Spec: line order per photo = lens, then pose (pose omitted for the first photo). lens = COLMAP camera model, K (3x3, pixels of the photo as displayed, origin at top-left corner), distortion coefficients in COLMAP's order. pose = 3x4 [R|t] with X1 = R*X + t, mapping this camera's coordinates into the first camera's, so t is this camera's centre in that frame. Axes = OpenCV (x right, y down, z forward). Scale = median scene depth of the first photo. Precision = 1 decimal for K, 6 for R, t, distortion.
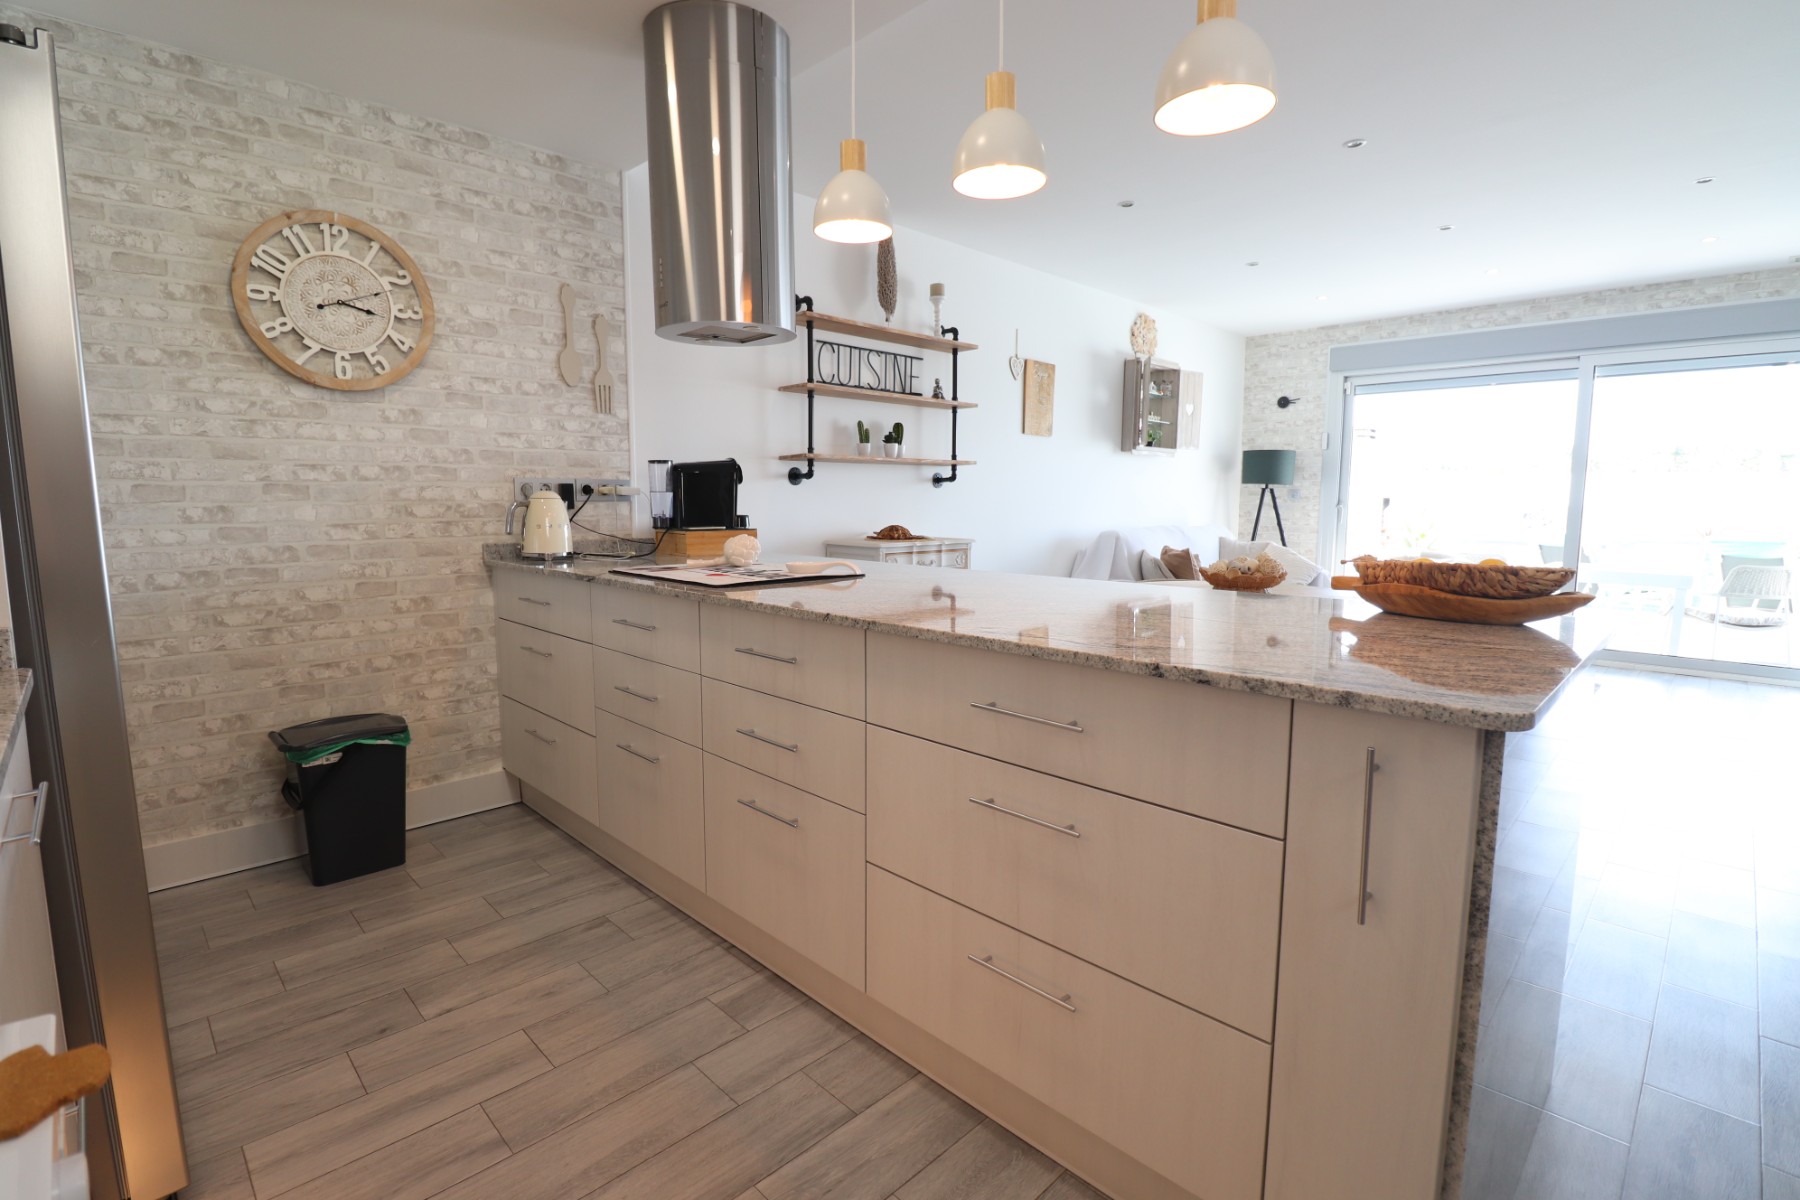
lens RADIAL K [[833.6, 0, 899.3], [0, 833.6, 589.3], [0, 0, 1]] dist [-0.000254, -0.011997]
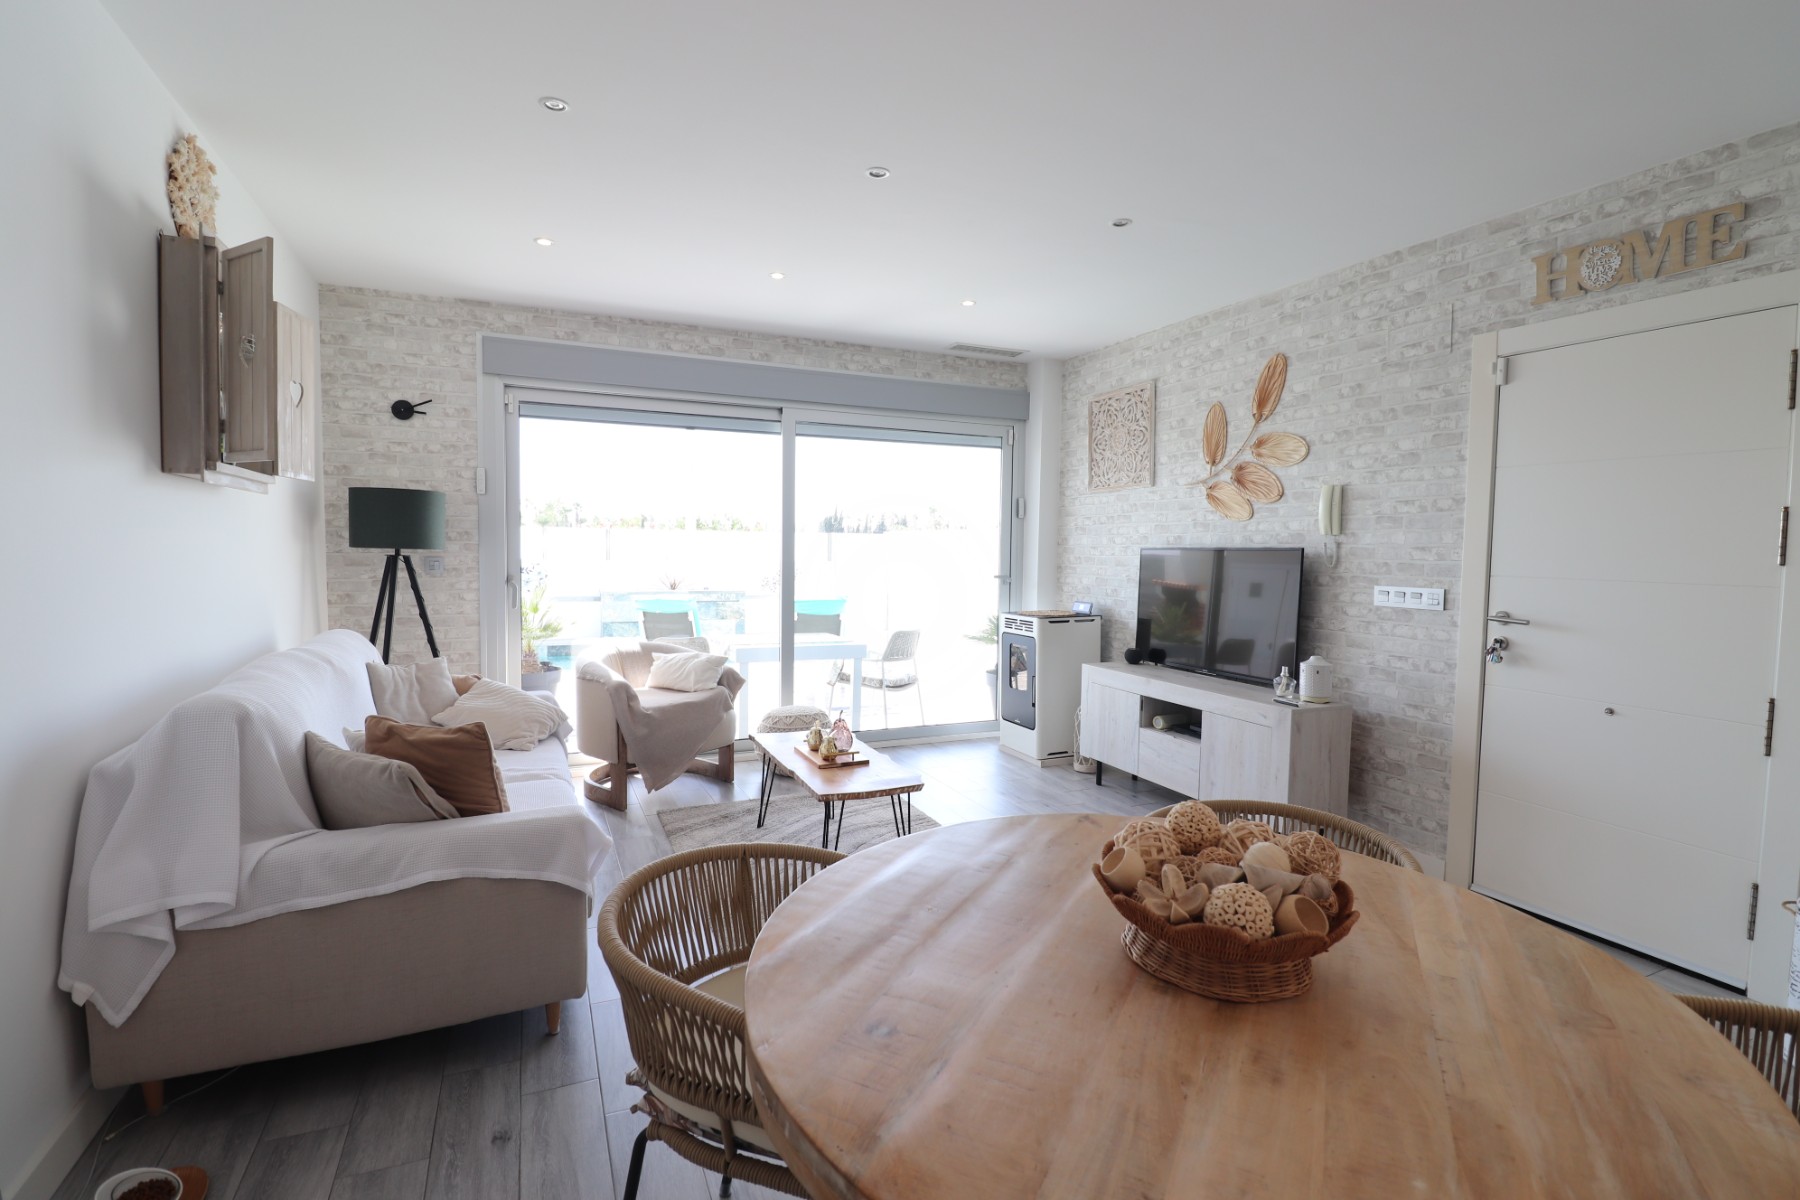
lens RADIAL K [[833.6, 0, 899.3], [0, 833.6, 589.3], [0, 0, 1]] dist [-0.000254, -0.011997]
pose [[0.351961, -0.045461, 0.934910, 0.035641], [0.092231, 0.995643, 0.013692, -0.098736], [-0.931459, 0.081409, 0.354621, 0.637482]]
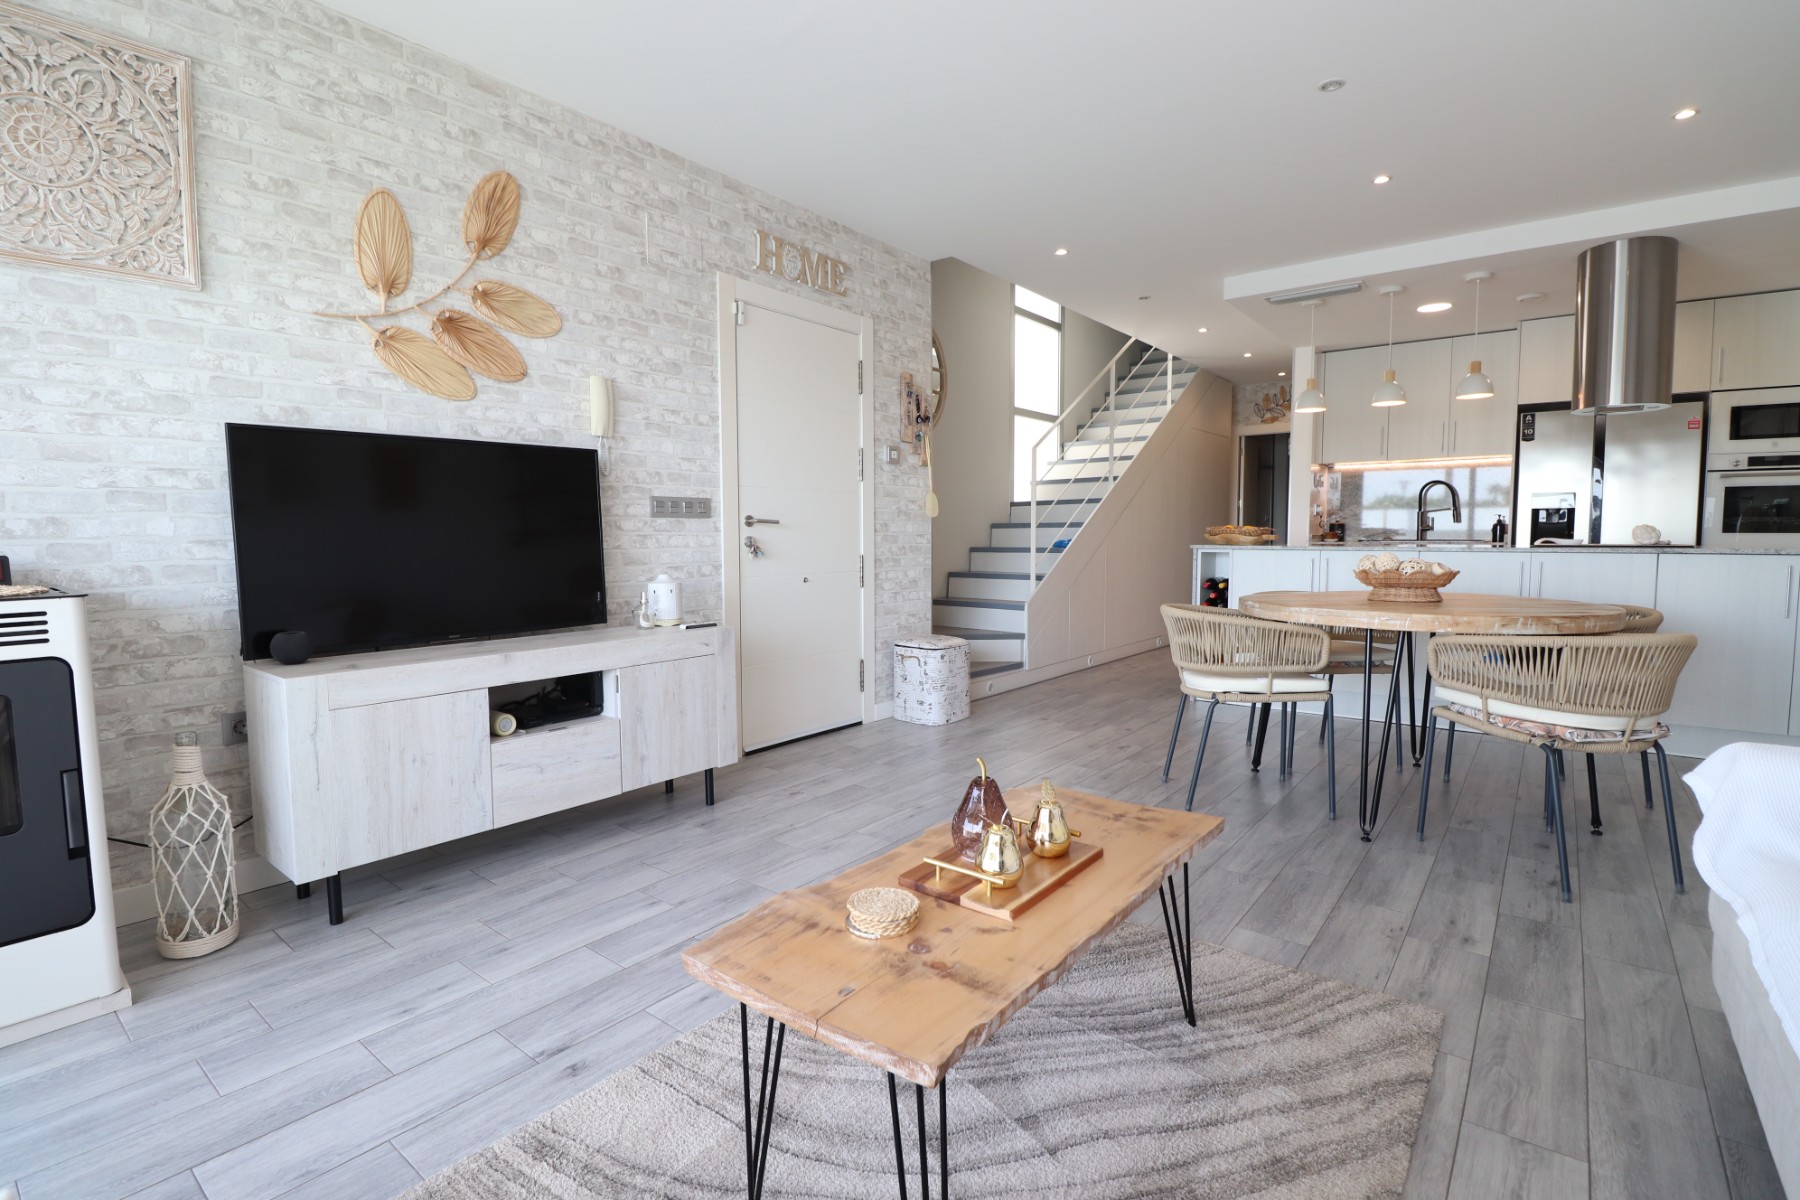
lens RADIAL K [[838.7, 0, 900.7], [0, 838.7, 595.4], [0, 0, 1]] dist [0.000506, -0.015178]
pose [[-0.991808, 0.013781, -0.126994, 0.684721], [-0.009665, 0.983219, 0.182175, -0.100934], [0.127373, 0.181910, -0.975031, 1.173146]]
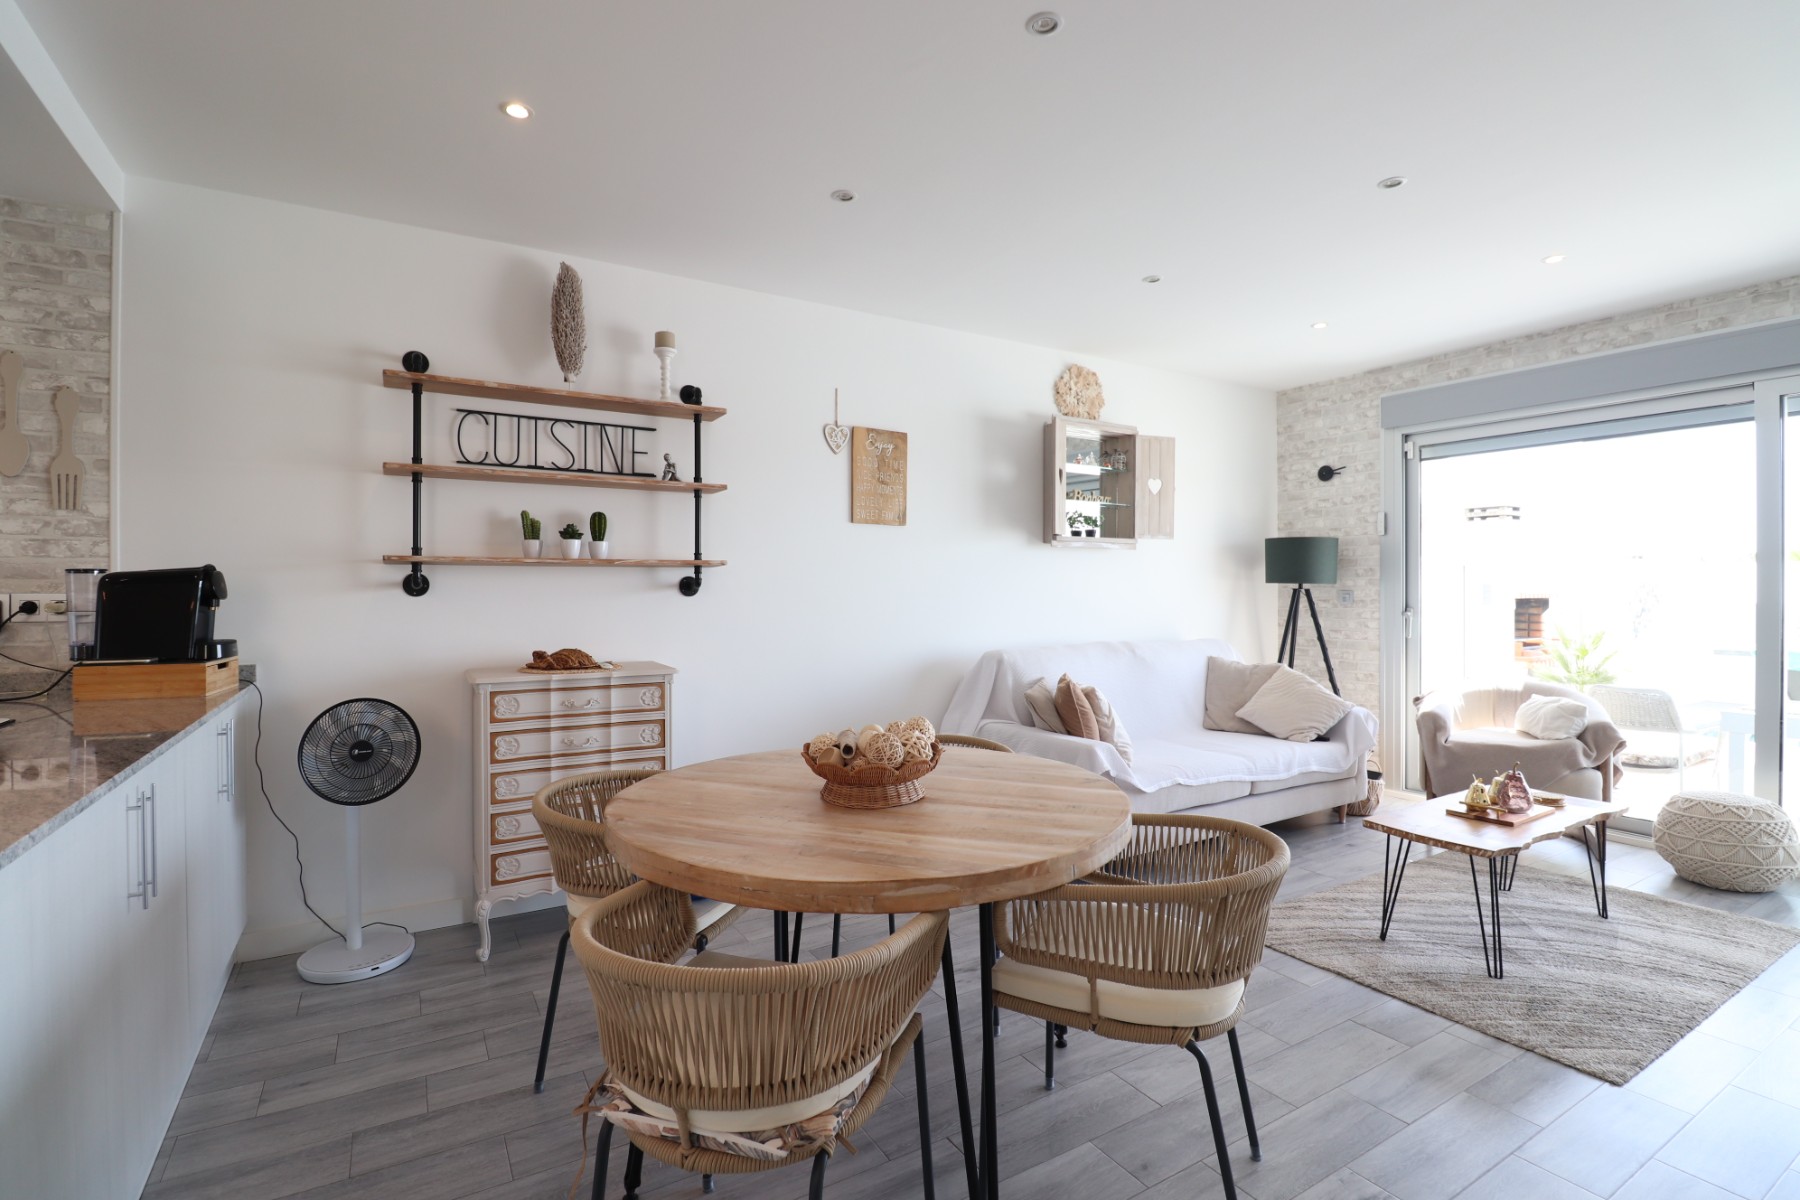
lens RADIAL K [[833.6, 0, 899.3], [0, 833.6, 589.3], [0, 0, 1]] dist [-0.000254, -0.011997]
pose [[0.971642, -0.002853, -0.236441, 0.361617], [-0.023284, 0.993913, -0.107675, -0.044873], [0.235309, 0.110127, 0.965661, 0.278391]]
